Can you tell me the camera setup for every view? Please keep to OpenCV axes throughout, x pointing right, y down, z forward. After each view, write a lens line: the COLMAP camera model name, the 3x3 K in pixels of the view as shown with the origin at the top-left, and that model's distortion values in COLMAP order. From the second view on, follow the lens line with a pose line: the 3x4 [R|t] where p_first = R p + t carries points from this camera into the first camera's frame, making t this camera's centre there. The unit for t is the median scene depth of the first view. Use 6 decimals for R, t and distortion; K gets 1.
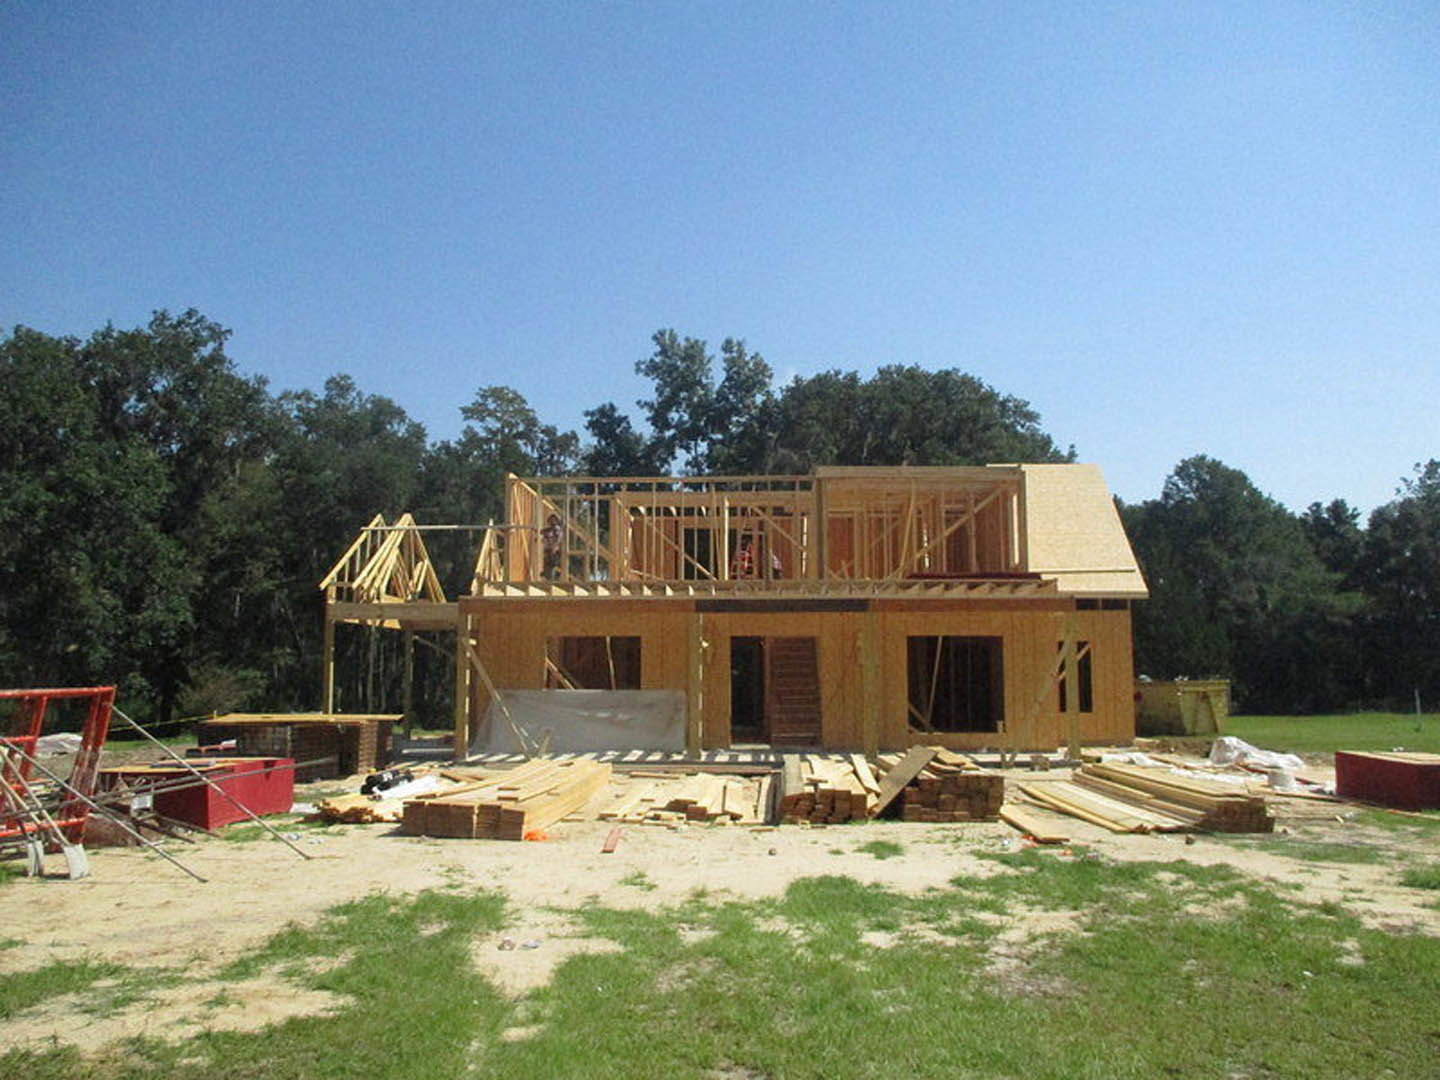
lens RADIAL K [[1304.8, 0, 685.4], [0, 1304.8, 571.8], [0, 0, 1]] dist [-0.066431, -0.009537]
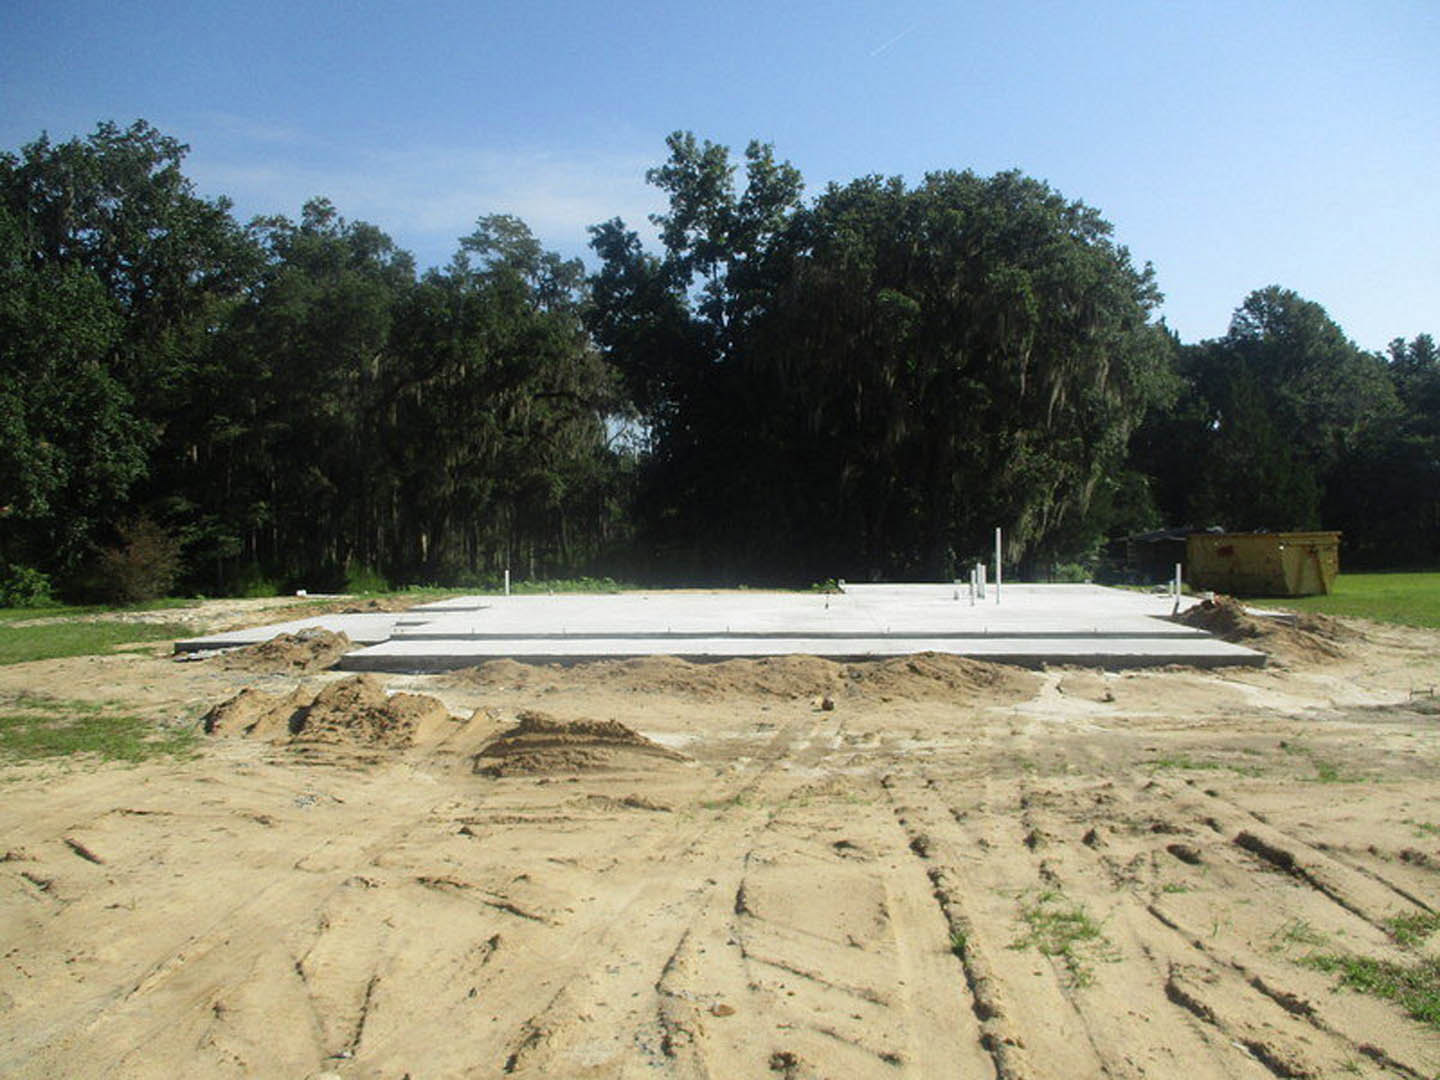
lens RADIAL K [[1214.1, 0, 718.0], [0, 1214.1, 565.0], [0, 0, 1]] dist [-0.094302, 0.033535]
pose [[0.999968, -0.007620, -0.002421, 0.009659], [0.007836, 0.994232, 0.106960, 0.014723], [0.001592, -0.106975, 0.994260, 0.169891]]
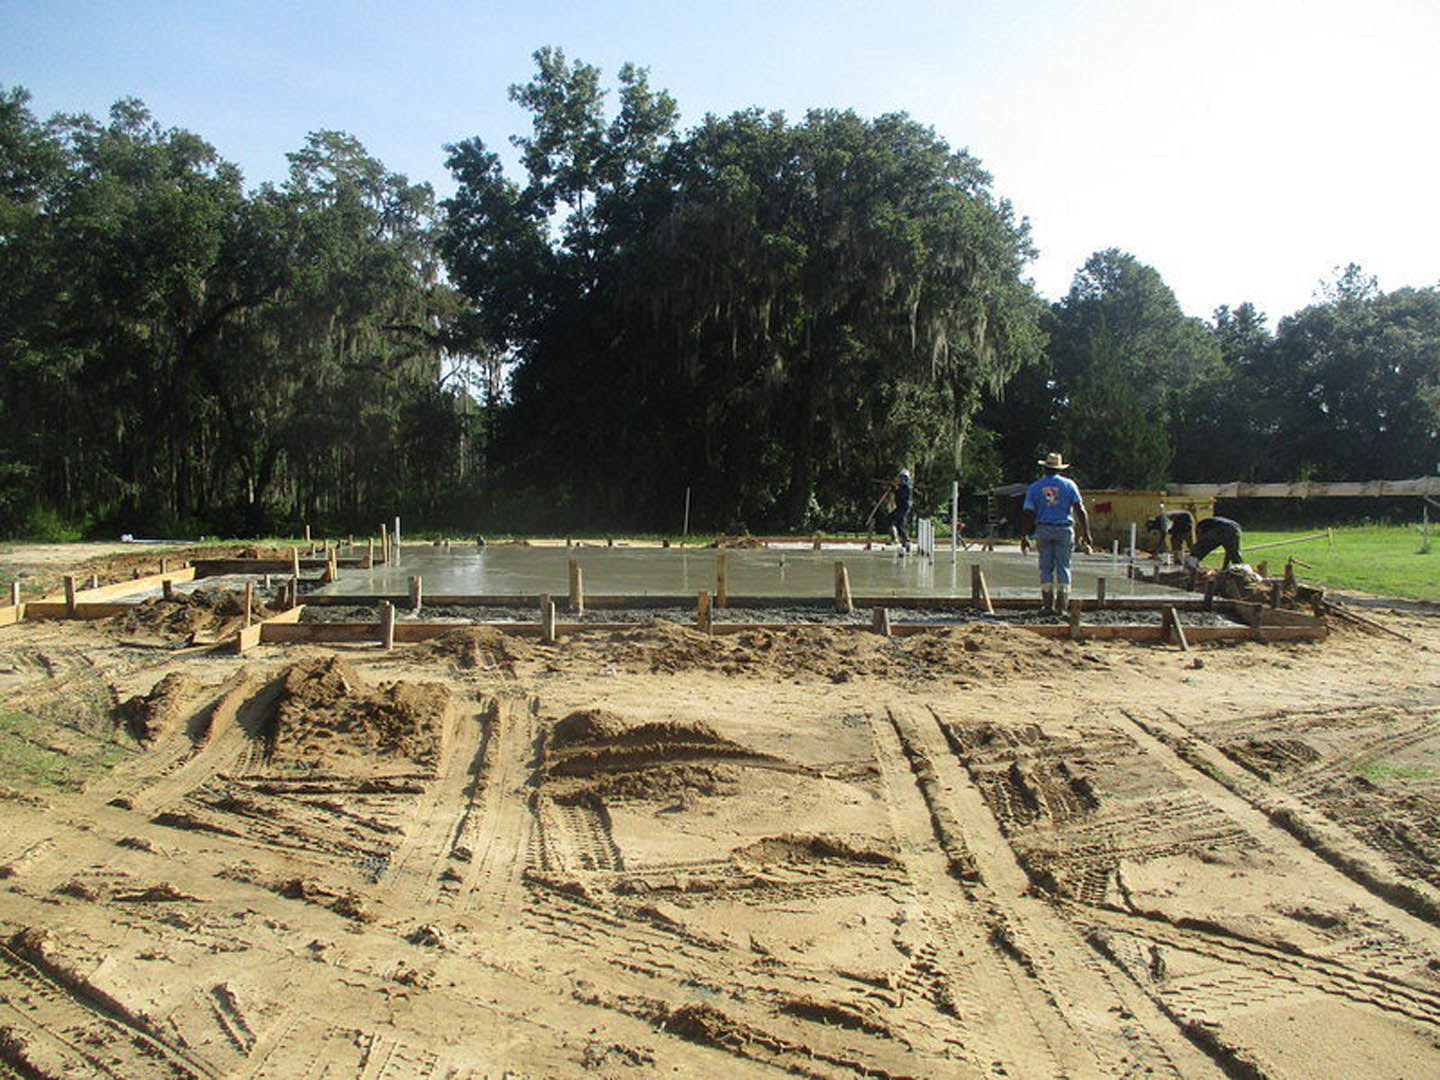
lens RADIAL K [[1177.8, 0, 721.0], [0, 1177.8, 571.3], [0, 0, 1]] dist [-0.123259, 0.072181]
pose [[0.983919, -0.003508, 0.178581, -0.036127], [-0.025713, 0.986611, 0.161053, 0.015296], [-0.176755, -0.163055, 0.970655, 0.230346]]
